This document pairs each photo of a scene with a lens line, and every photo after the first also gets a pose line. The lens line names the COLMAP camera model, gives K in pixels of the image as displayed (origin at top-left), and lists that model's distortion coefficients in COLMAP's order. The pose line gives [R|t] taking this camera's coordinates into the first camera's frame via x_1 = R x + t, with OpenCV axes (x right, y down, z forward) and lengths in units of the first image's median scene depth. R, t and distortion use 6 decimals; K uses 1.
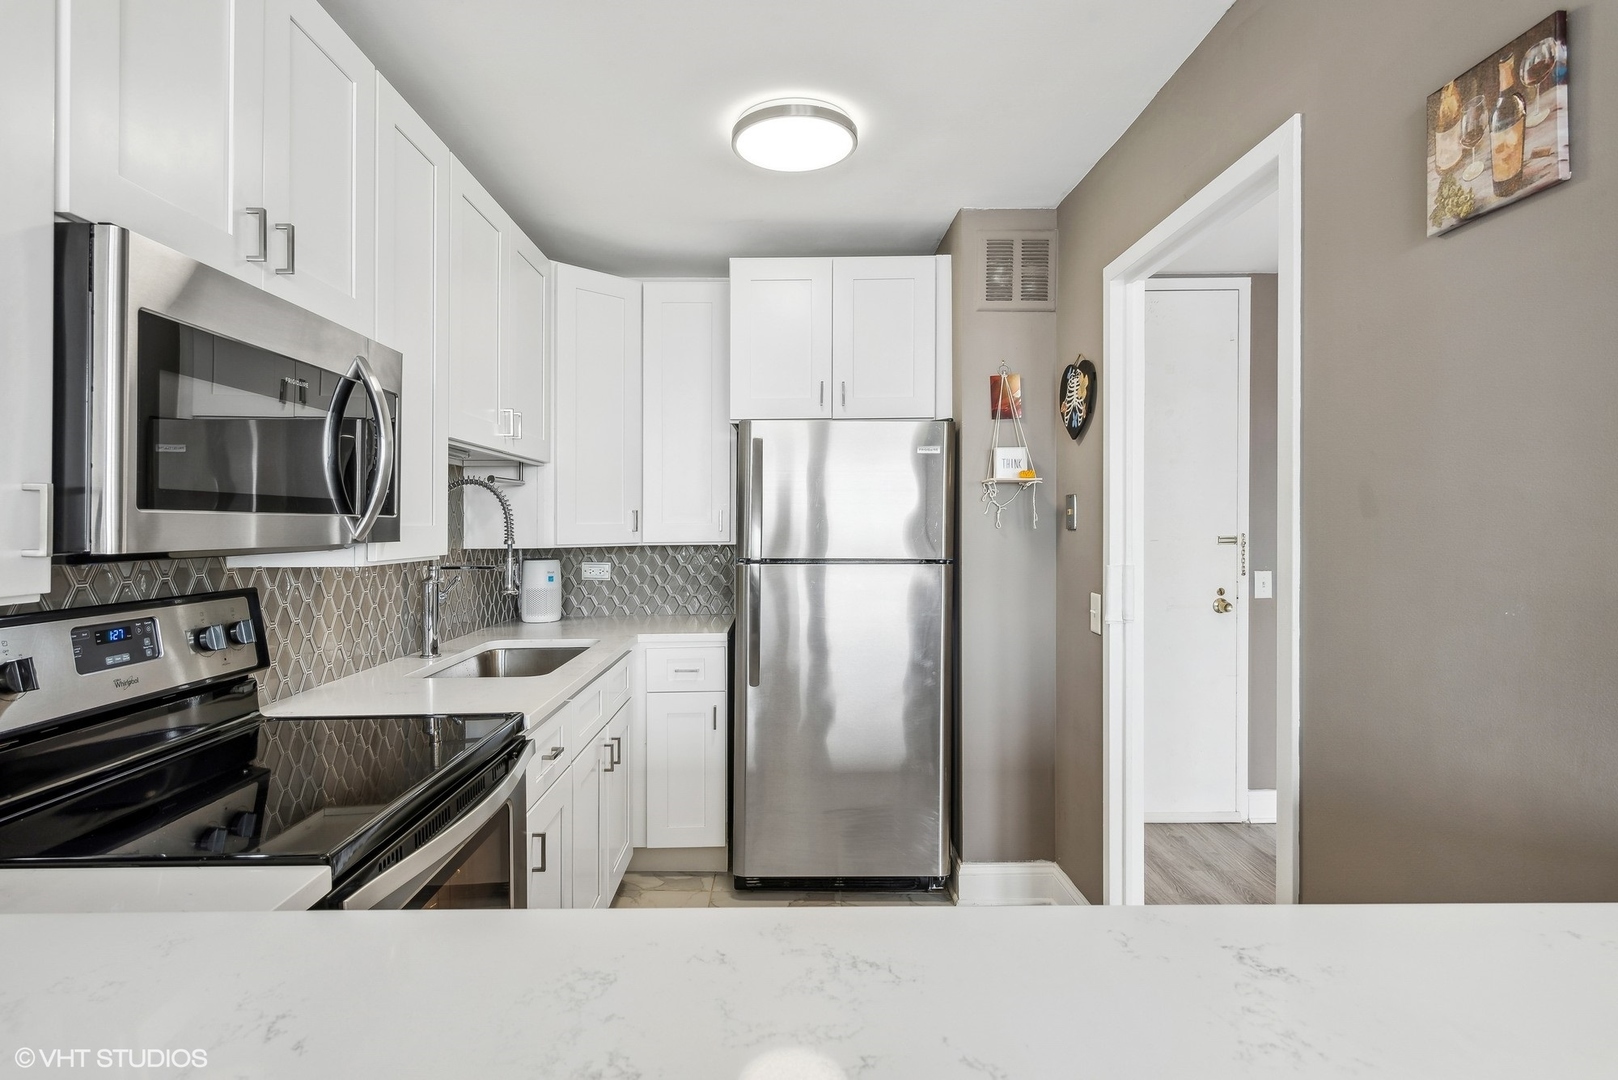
lens RADIAL K [[831.2, 0, 787.1], [0, 831.2, 515.6], [0, 0, 1]] dist [-0.003041, -0.000098]
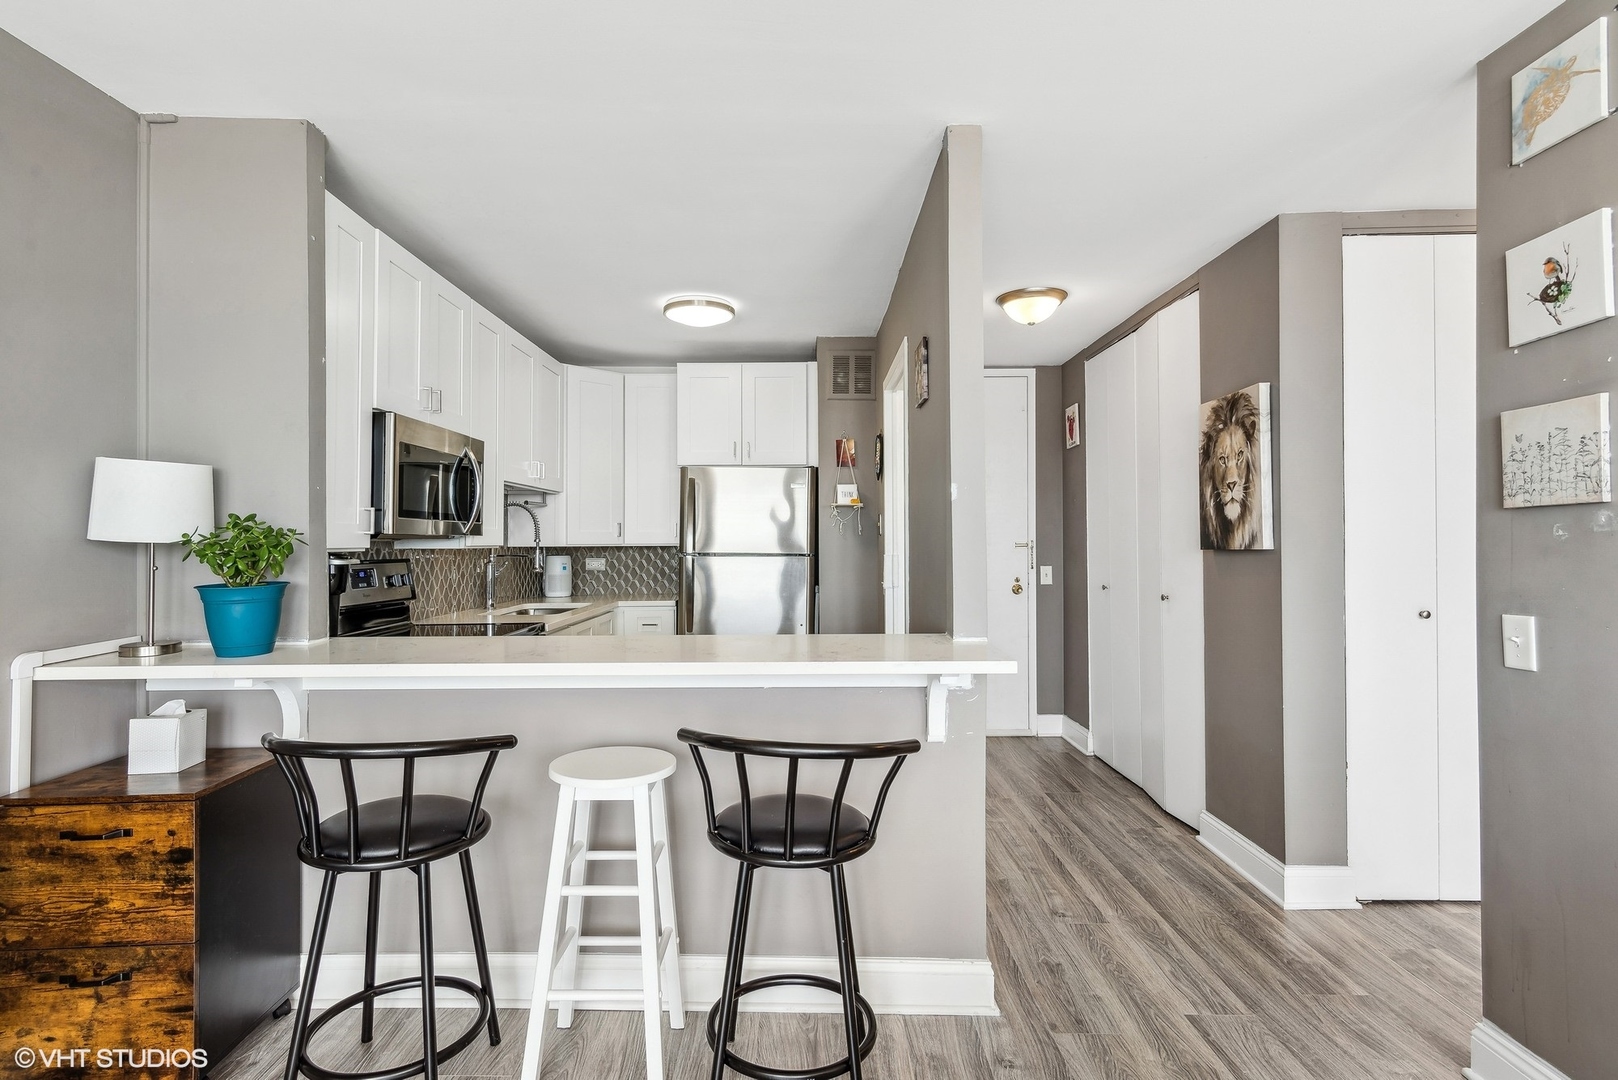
lens RADIAL K [[813.4, 0, 809.0], [0, 813.4, 540.0], [0, 0, 1]] dist [-0.000518, -0.000187]
pose [[0.999987, 0.004567, 0.002145, 0.190062], [-0.004583, 0.999959, 0.007819, 0.014040], [-0.002109, -0.007829, 0.999967, -0.580377]]
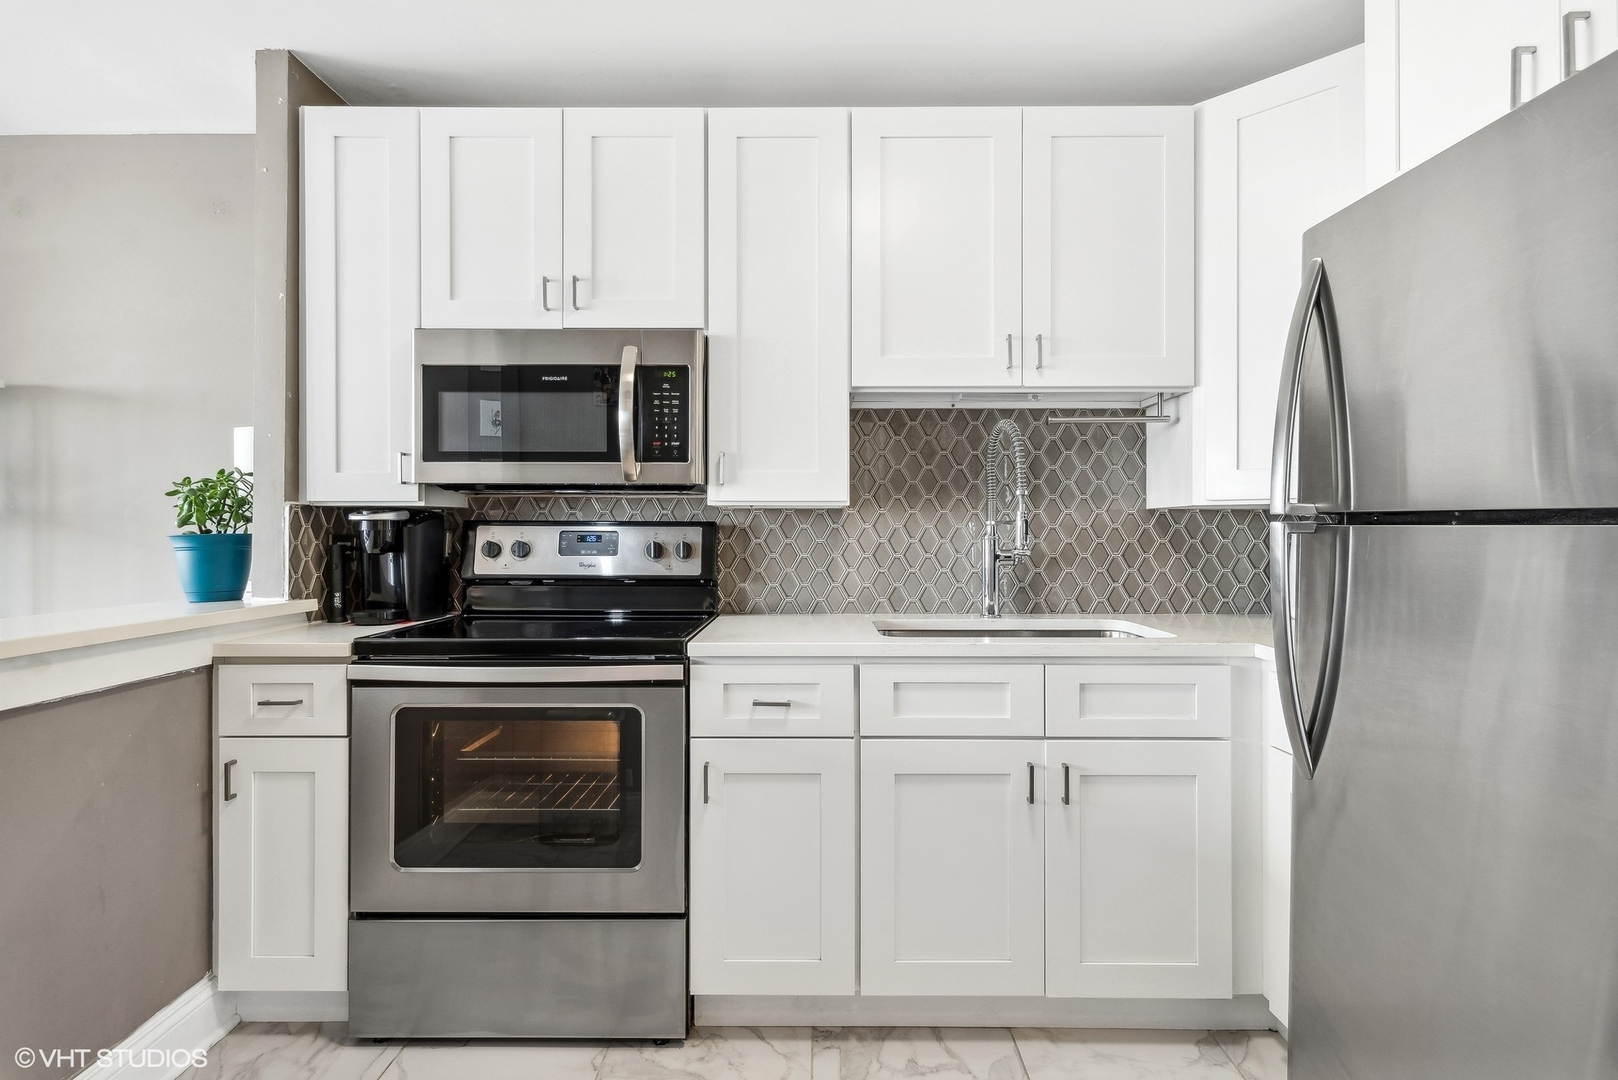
lens RADIAL K [[813.4, 0, 809.0], [0, 813.4, 540.0], [0, 0, 1]] dist [-0.000518, -0.000187]
pose [[0.001995, -0.001765, -0.999996, 0.453503], [0.011237, 0.999935, -0.001743, 0.074859], [0.999935, -0.011233, 0.002015, 0.707121]]
